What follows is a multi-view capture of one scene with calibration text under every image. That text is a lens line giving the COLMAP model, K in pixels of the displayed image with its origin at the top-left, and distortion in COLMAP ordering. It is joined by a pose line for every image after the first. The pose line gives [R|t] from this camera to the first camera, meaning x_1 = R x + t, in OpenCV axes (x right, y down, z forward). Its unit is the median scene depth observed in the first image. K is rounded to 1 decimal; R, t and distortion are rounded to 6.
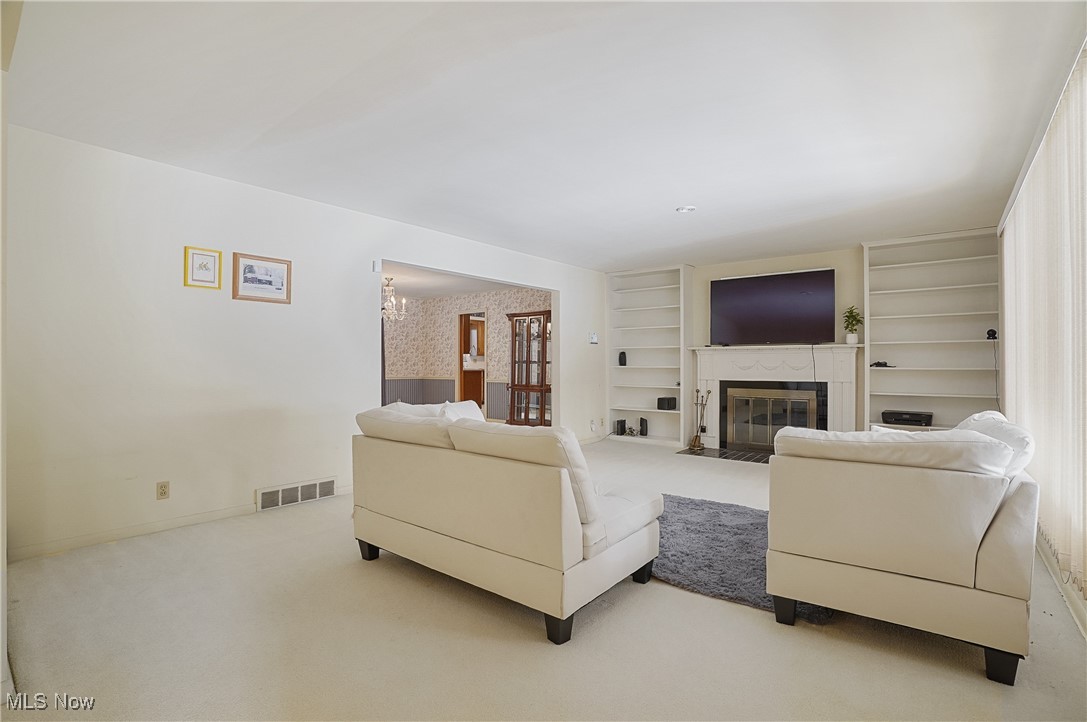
lens RADIAL K [[503.6, 0, 544.3], [0, 503.6, 363.2], [0, 0, 1]] dist [-0.088377, 0.034681]
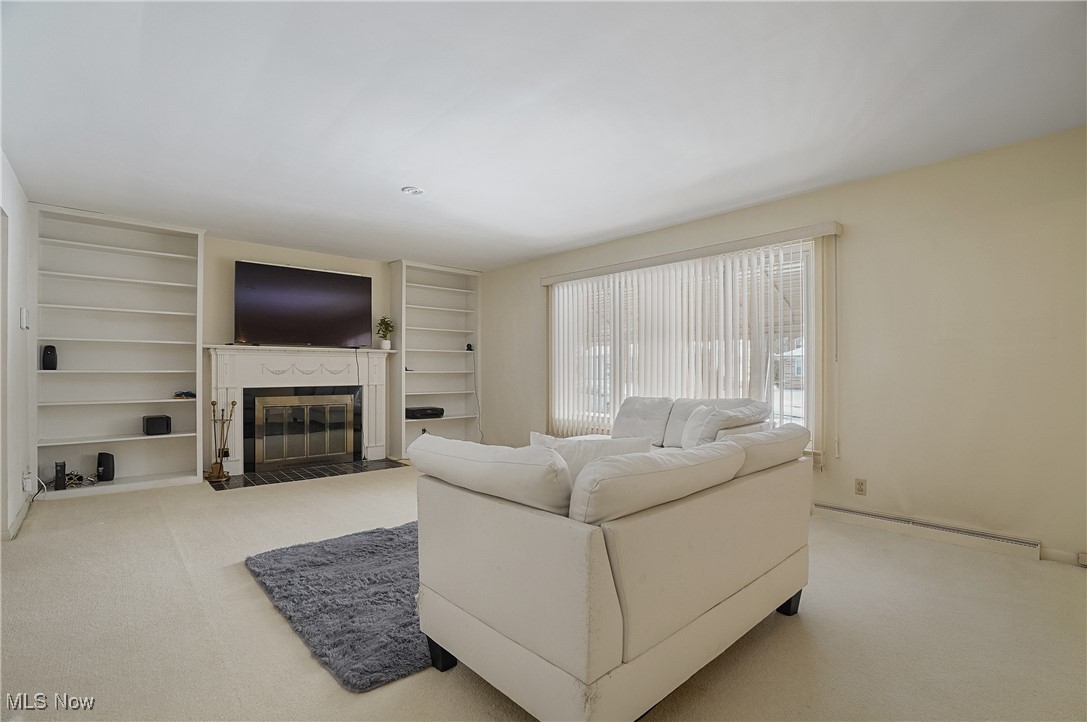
lens RADIAL K [[503.6, 0, 544.3], [0, 503.6, 363.2], [0, 0, 1]] dist [-0.088377, 0.034681]
pose [[0.139048, 0.012132, 0.990211, -0.343623], [-0.004402, 0.999923, -0.011632, 0.001758], [-0.990276, -0.002742, 0.139091, 0.404700]]
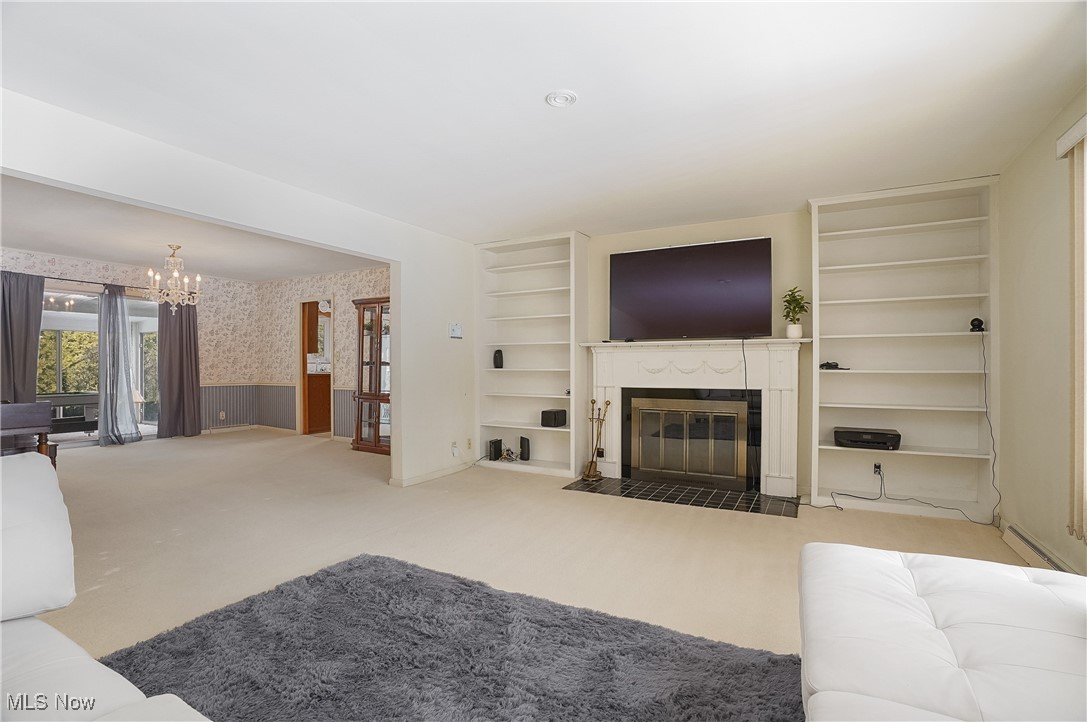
lens RADIAL K [[503.6, 0, 544.3], [0, 503.6, 363.2], [0, 0, 1]] dist [-0.088377, 0.034681]
pose [[0.984224, 0.000196, 0.176926, 0.101197], [0.000599, 0.999990, -0.004440, 0.001262], [-0.176925, 0.004475, 0.984214, 0.269573]]
